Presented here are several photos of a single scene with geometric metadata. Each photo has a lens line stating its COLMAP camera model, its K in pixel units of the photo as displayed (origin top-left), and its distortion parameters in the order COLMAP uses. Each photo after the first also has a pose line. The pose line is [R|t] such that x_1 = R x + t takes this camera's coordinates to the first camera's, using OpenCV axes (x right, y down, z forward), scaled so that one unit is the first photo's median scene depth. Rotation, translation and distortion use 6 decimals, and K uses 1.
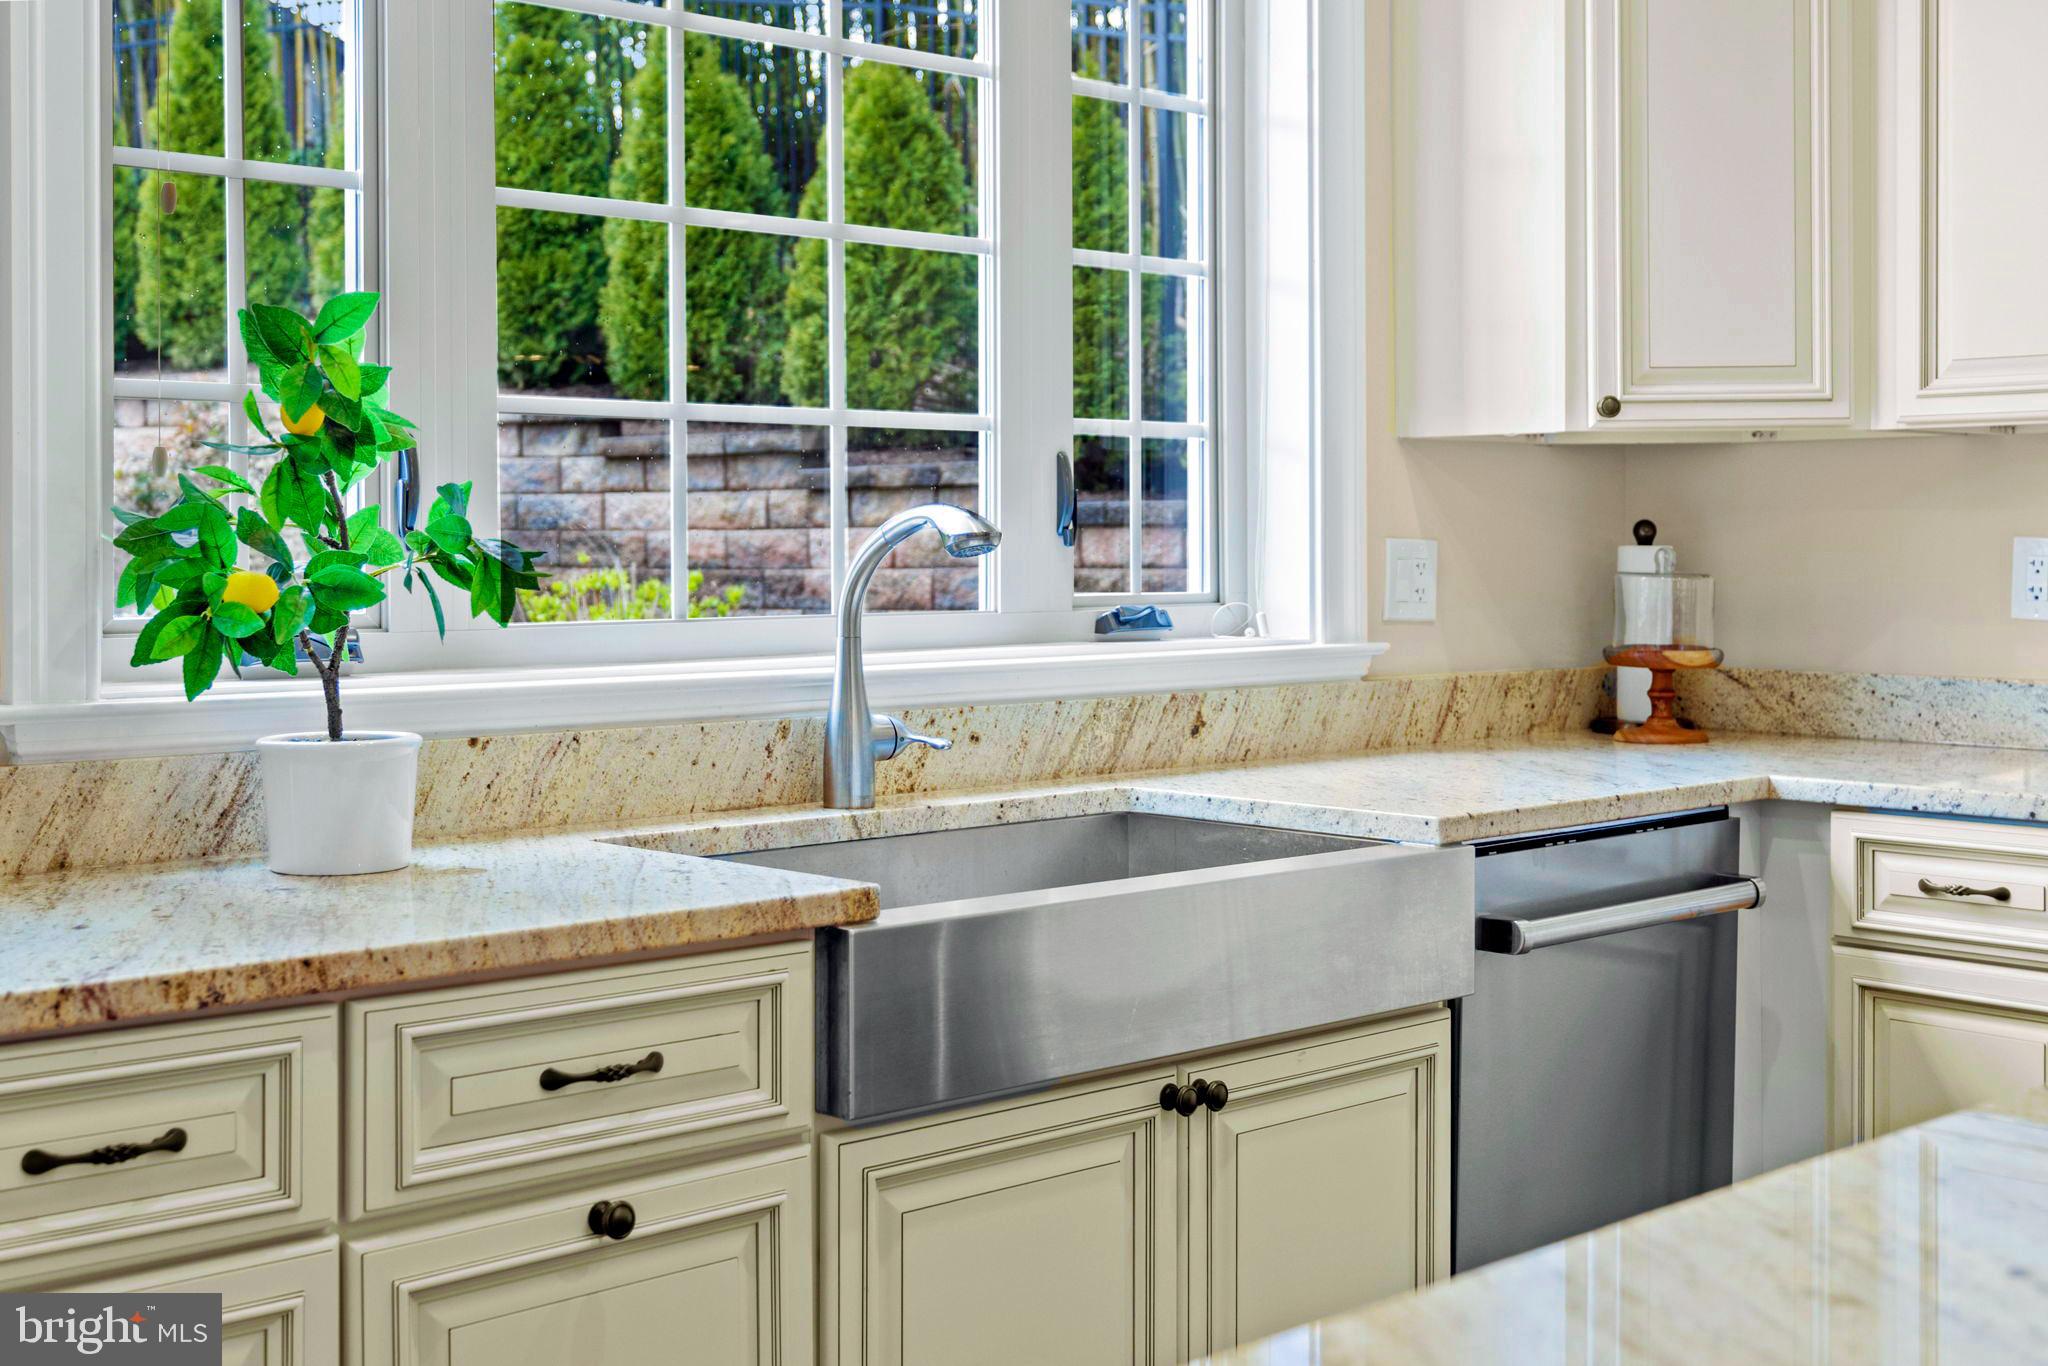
lens RADIAL K [[2429.6, 0, 1009.2], [0, 2429.6, 662.7], [0, 0, 1]] dist [-0.014401, 0.000000]
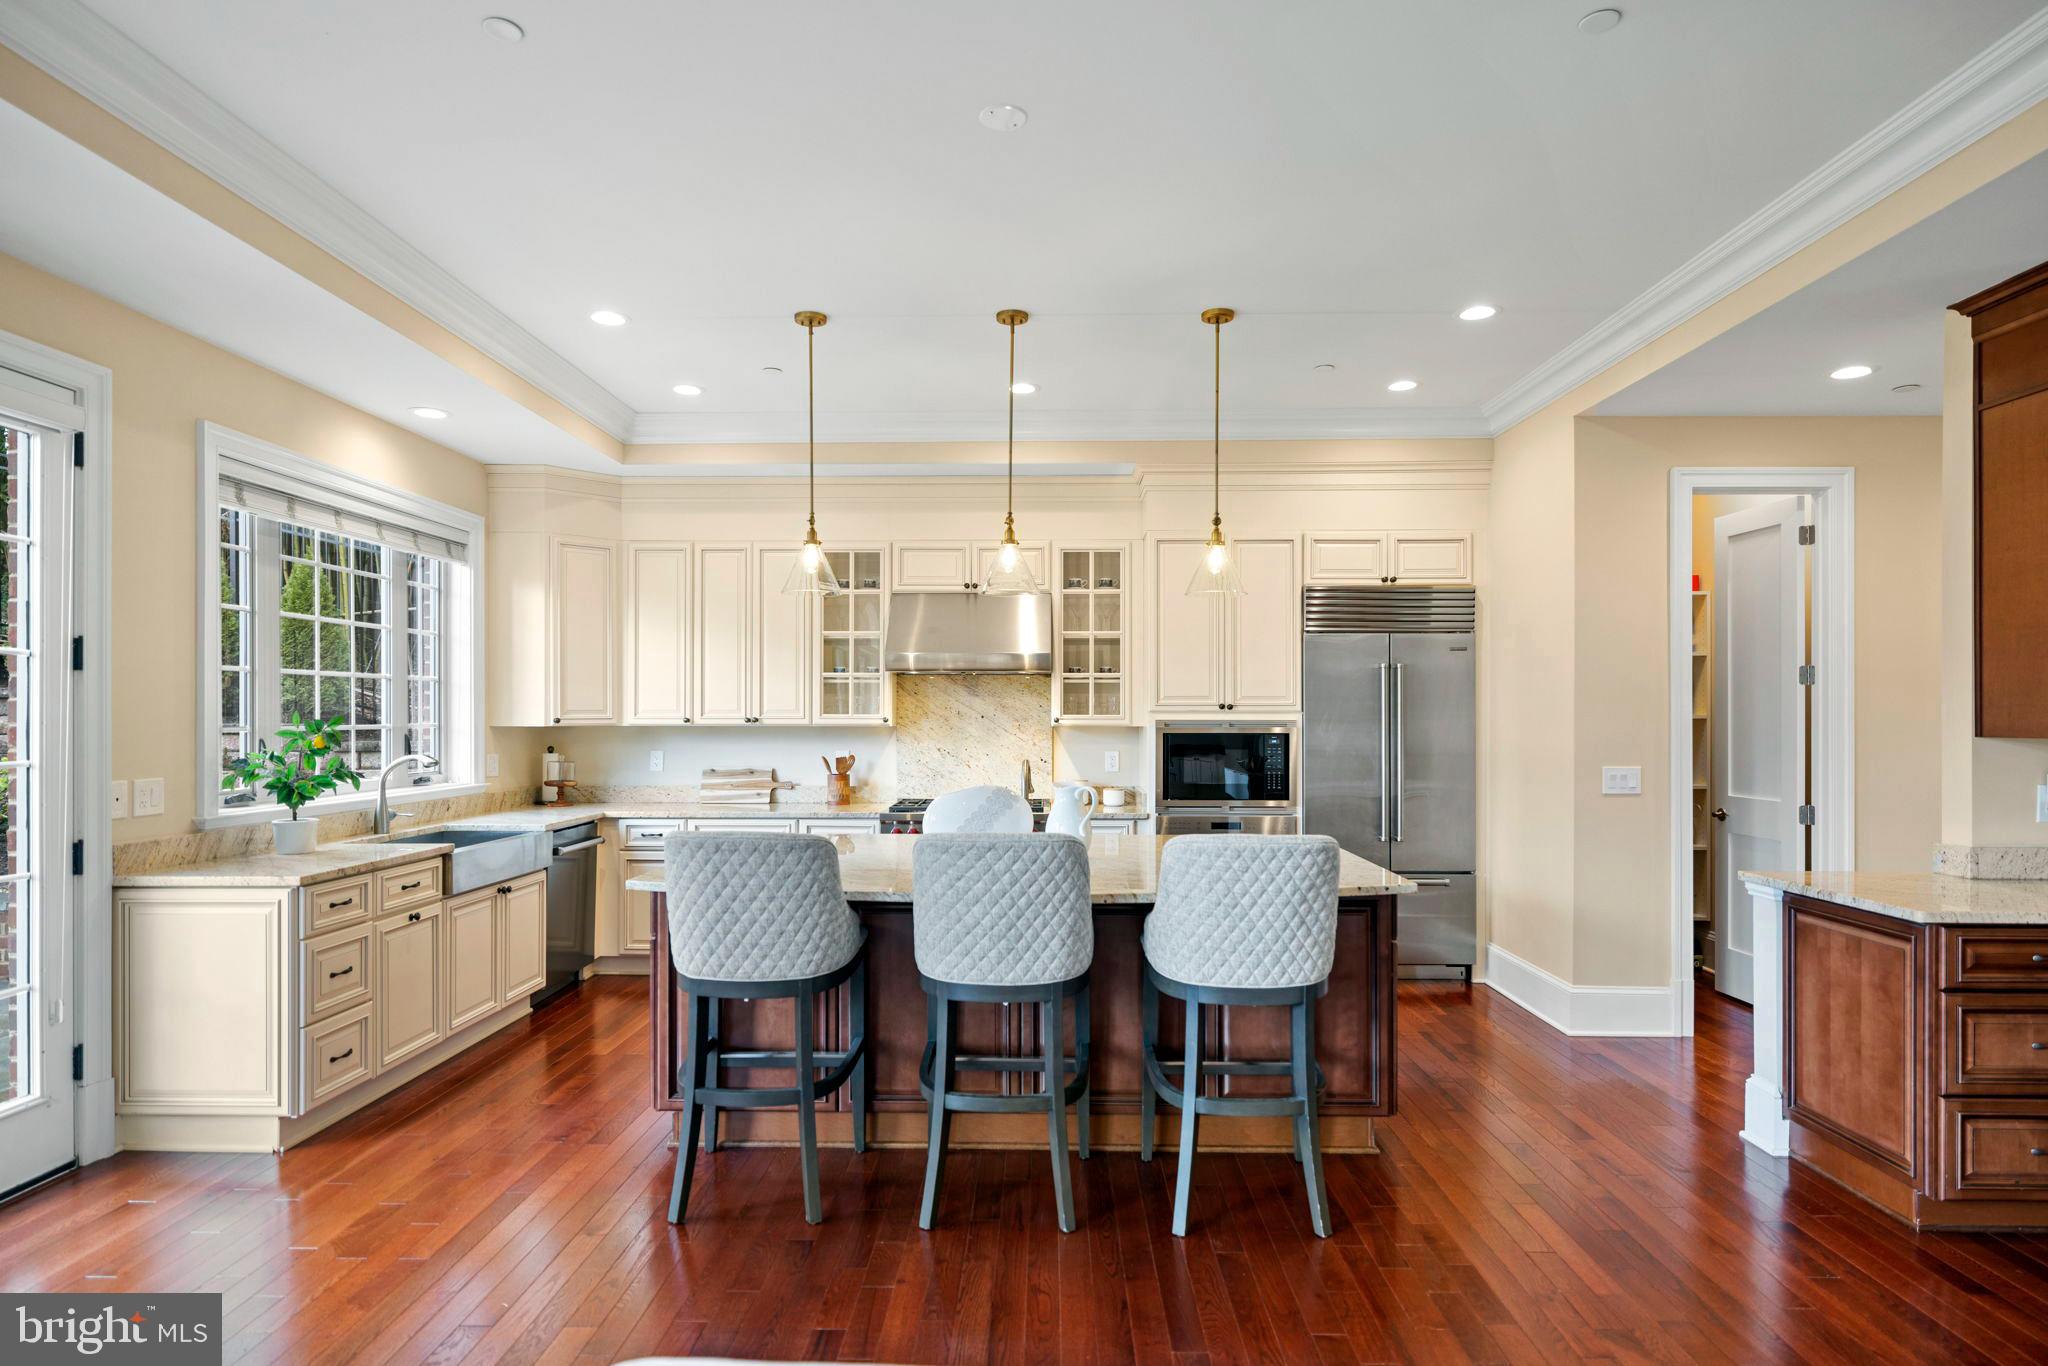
lens RADIAL K [[1105.7, 0, 1022.0], [0, 1105.7, 712.8], [0, 0, 1]] dist [-0.001578, 0.003722]
pose [[0.692678, 0.004986, 0.721230, -0.536048], [0.032870, 0.998719, -0.038473, -0.025621], [-0.720498, 0.050356, 0.691627, -0.801656]]
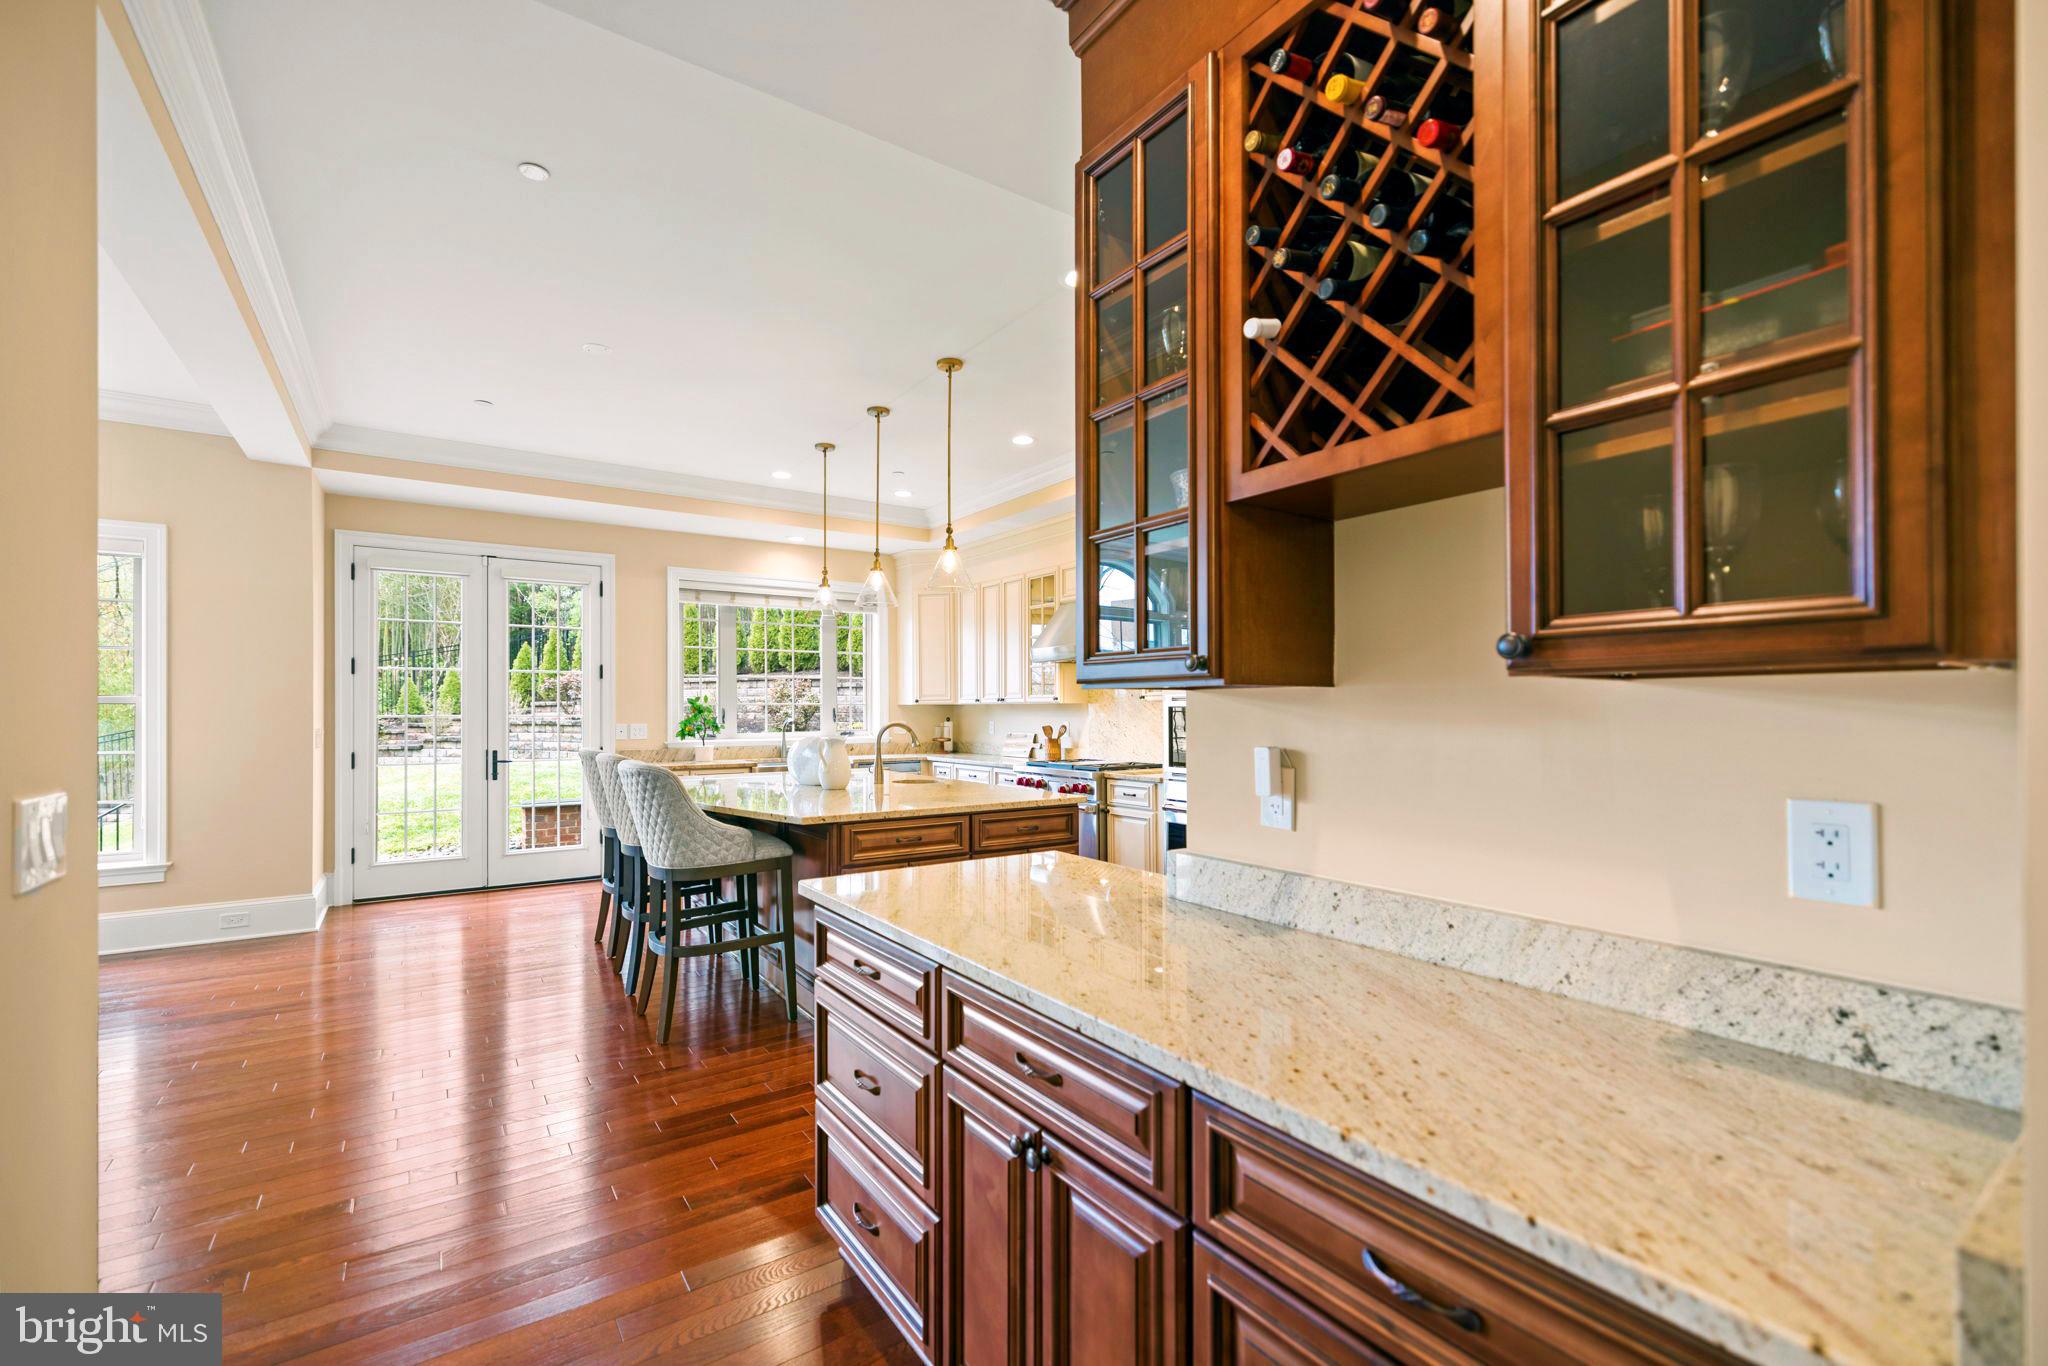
lens RADIAL K [[867.8, 0, 1016.1], [0, 867.8, 701.6], [0, 0, 1]] dist [0.003781, -0.000299]
pose [[0.989407, -0.000833, -0.145168, 0.881223], [-0.007572, 0.998327, -0.057331, 0.029159], [0.144973, 0.057822, 0.987745, -1.315978]]
